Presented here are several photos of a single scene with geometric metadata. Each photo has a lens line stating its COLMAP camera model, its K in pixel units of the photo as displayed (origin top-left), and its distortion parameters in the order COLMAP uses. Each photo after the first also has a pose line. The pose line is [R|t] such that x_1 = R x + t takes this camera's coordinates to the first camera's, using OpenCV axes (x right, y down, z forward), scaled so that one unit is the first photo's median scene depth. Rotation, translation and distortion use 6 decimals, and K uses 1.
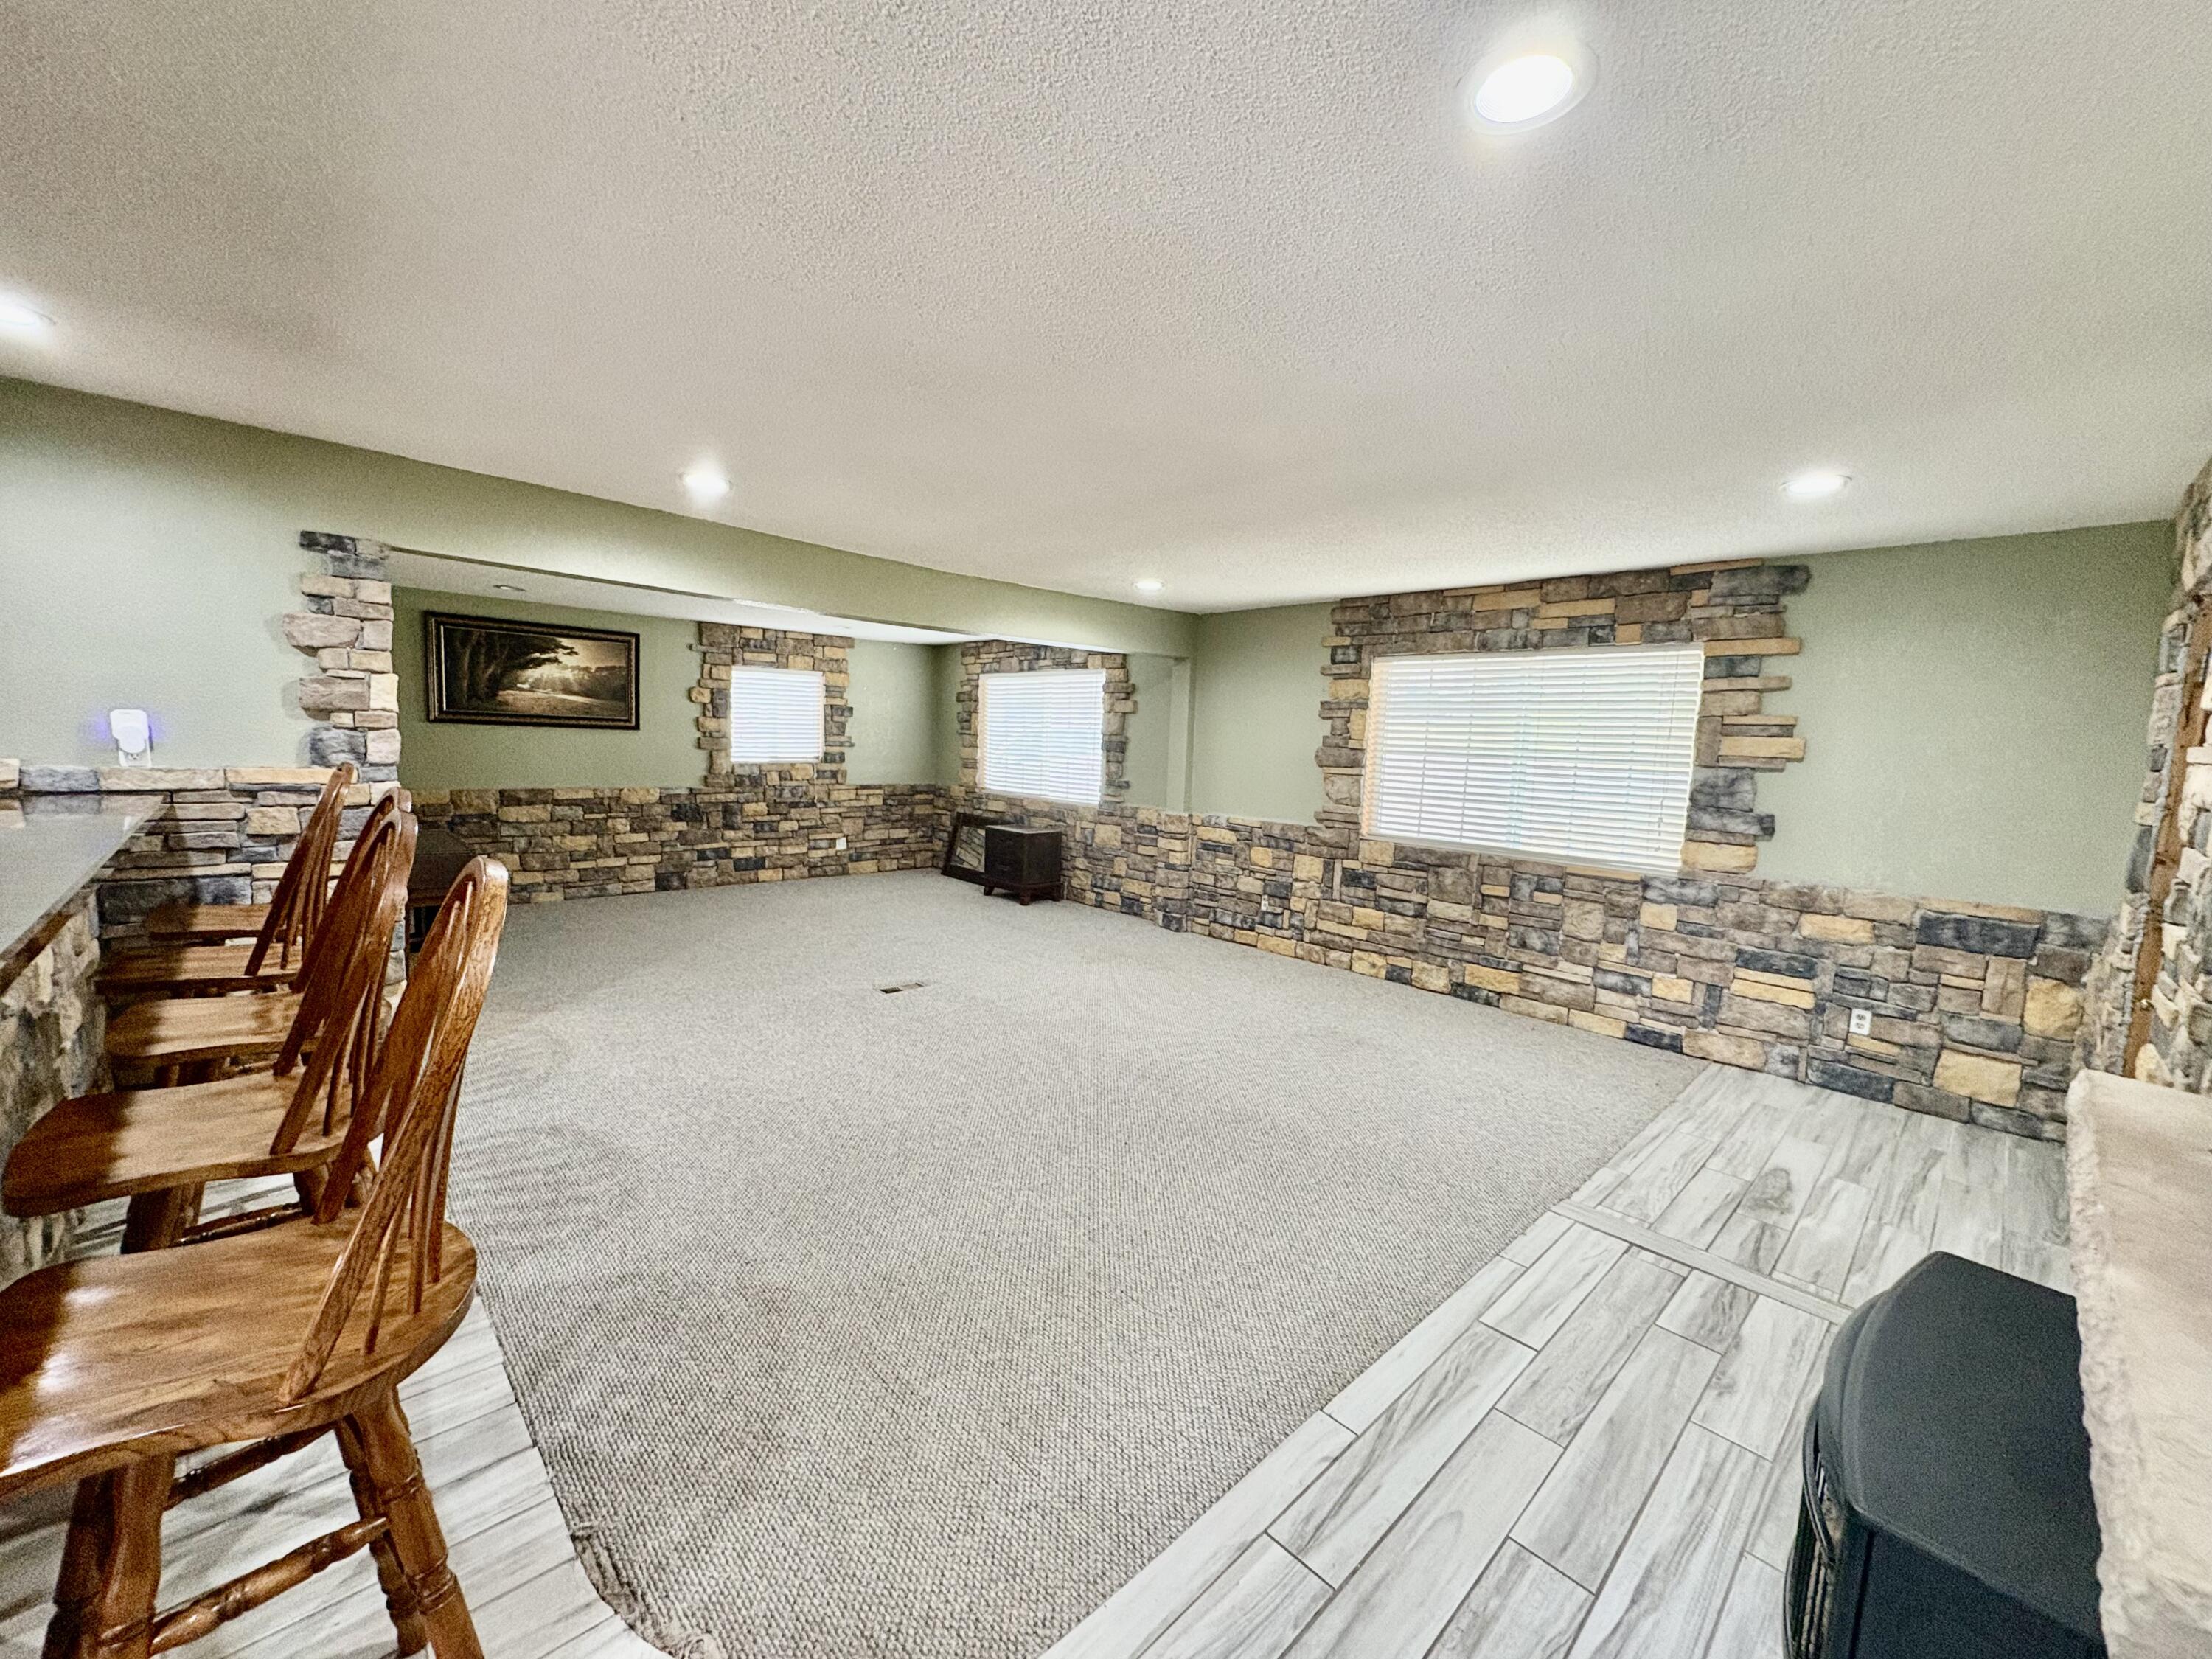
lens RADIAL K [[879.6, 0, 1104.3], [0, 879.6, 836.3], [0, 0, 1]] dist [-0.001611, 0.001014]
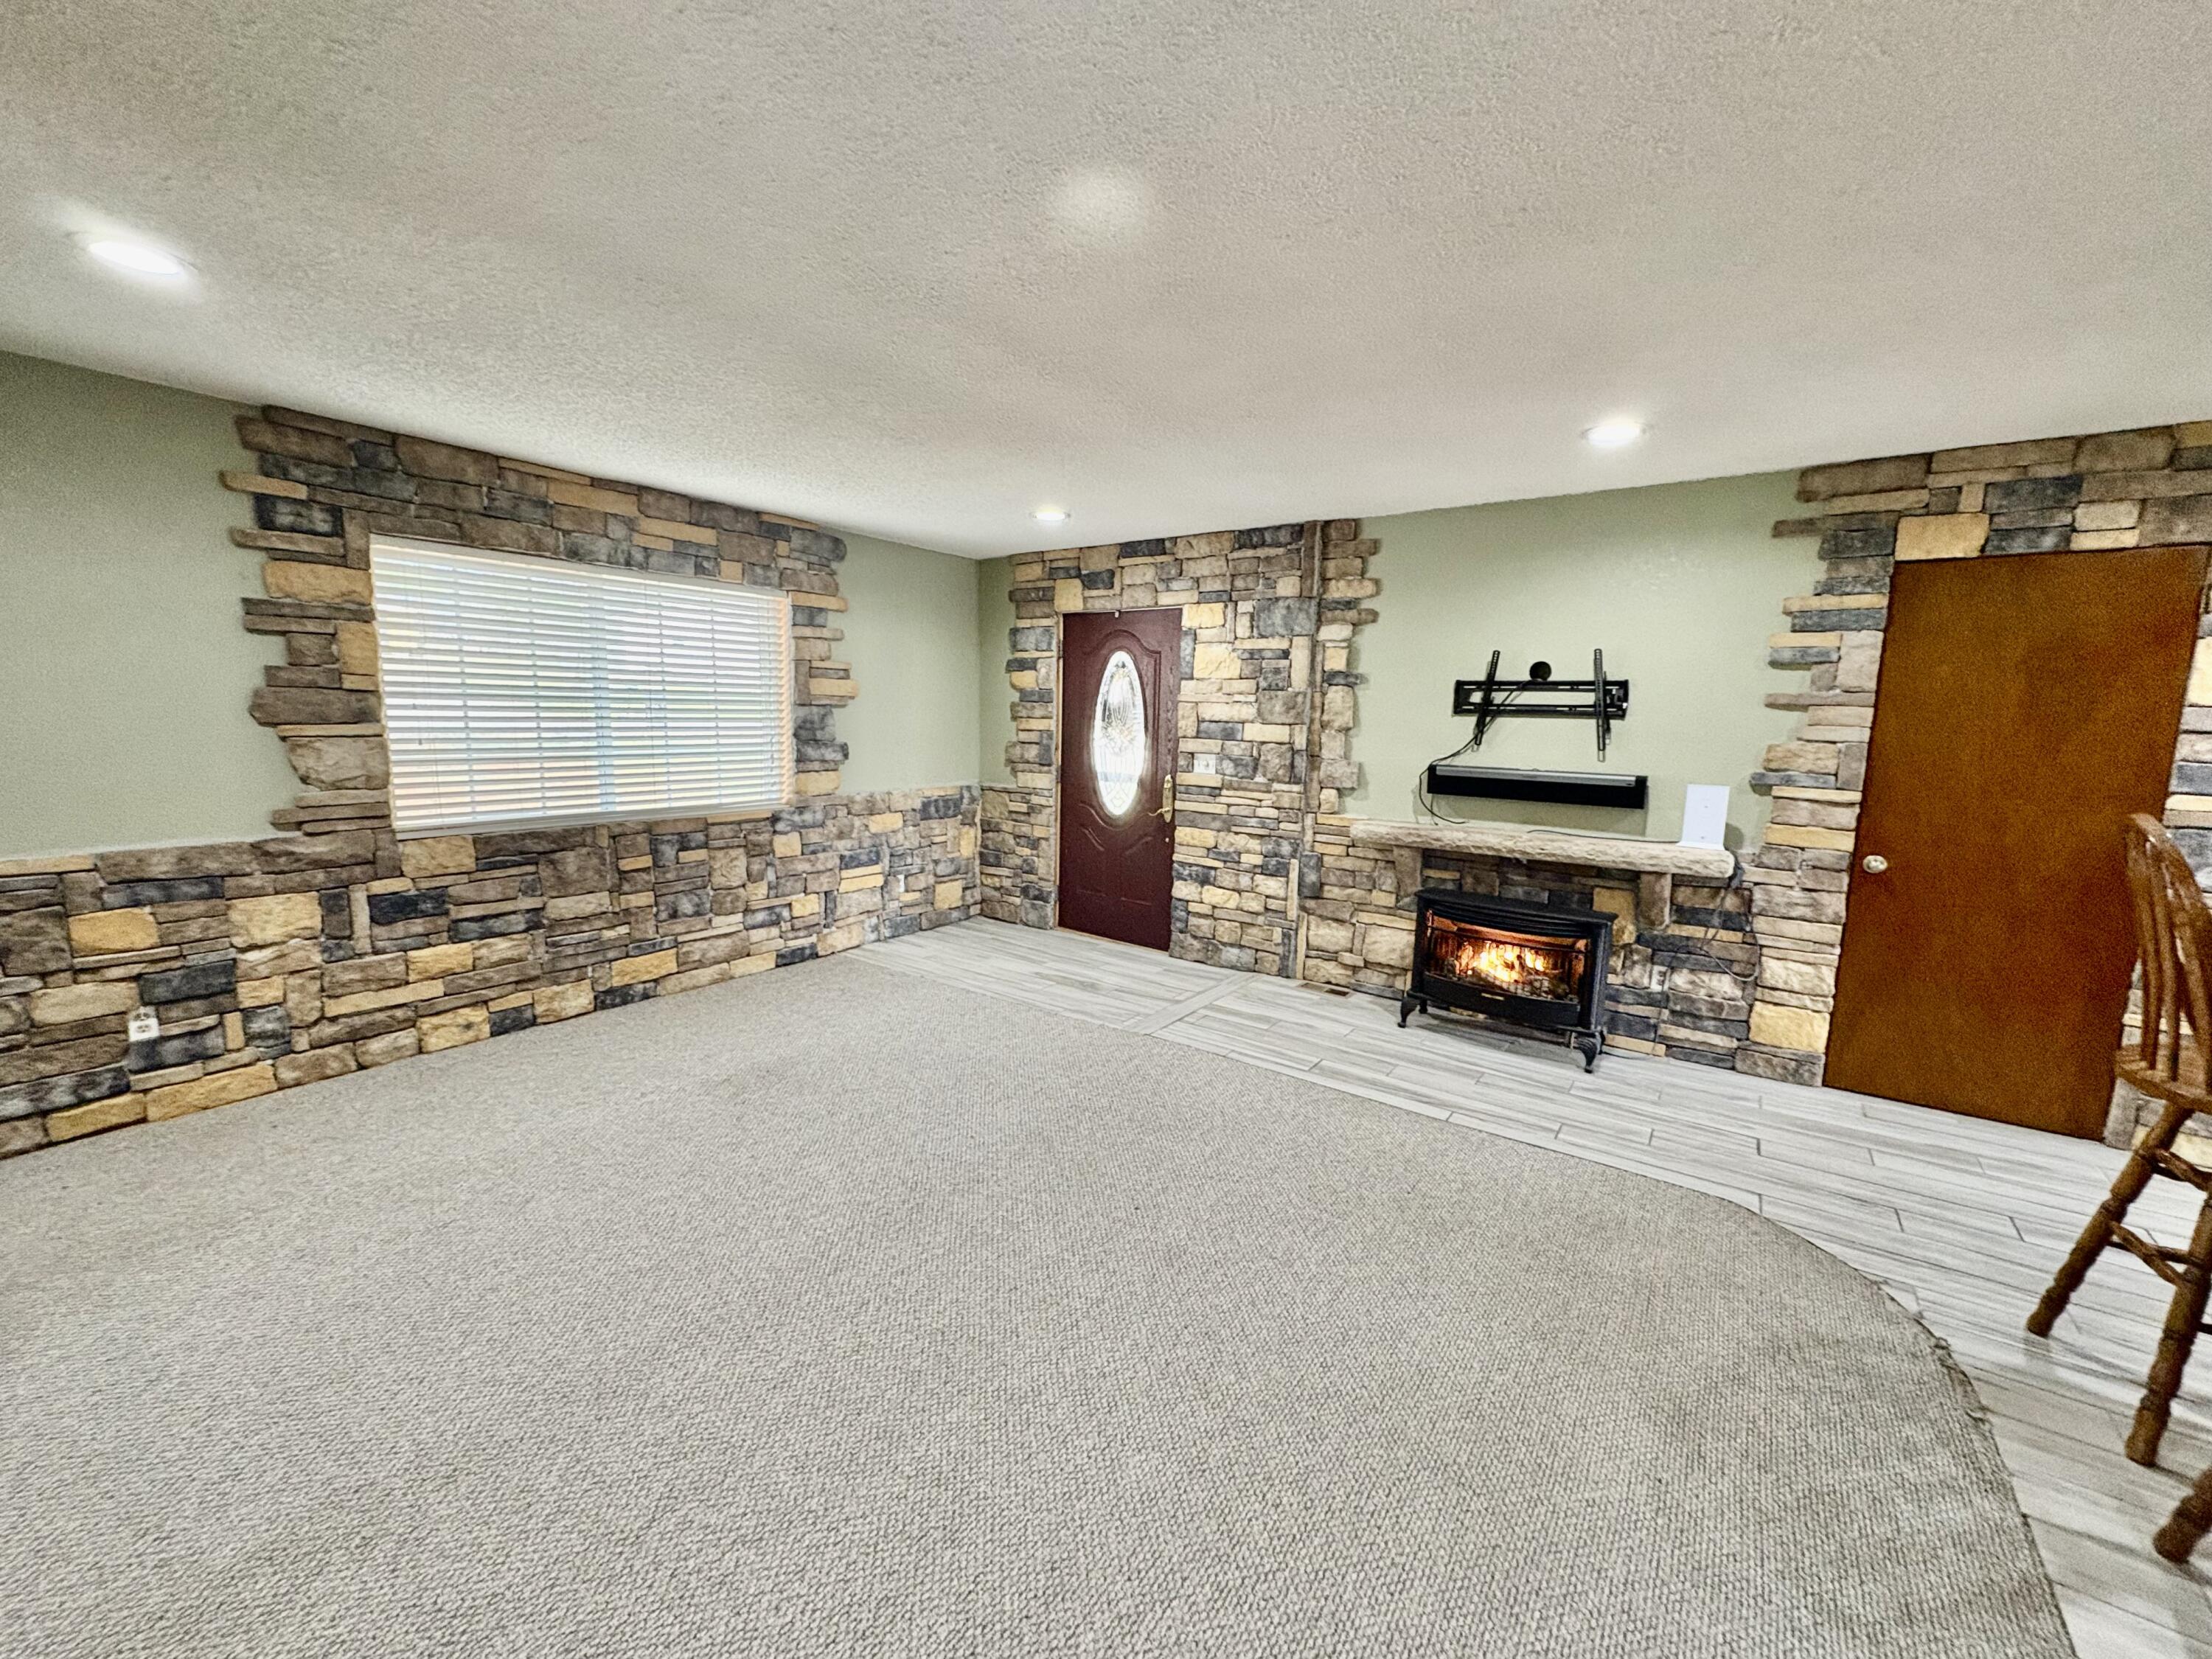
lens RADIAL K [[879.6, 0, 1109.4], [0, 879.6, 832.2], [0, 0, 1]] dist [-0.001611, 0.001014]
pose [[-0.186389, -0.176618, 0.966470, -0.332940], [0.080089, 0.977704, 0.194117, -0.070450], [-0.979206, 0.113585, -0.168088, 0.543489]]
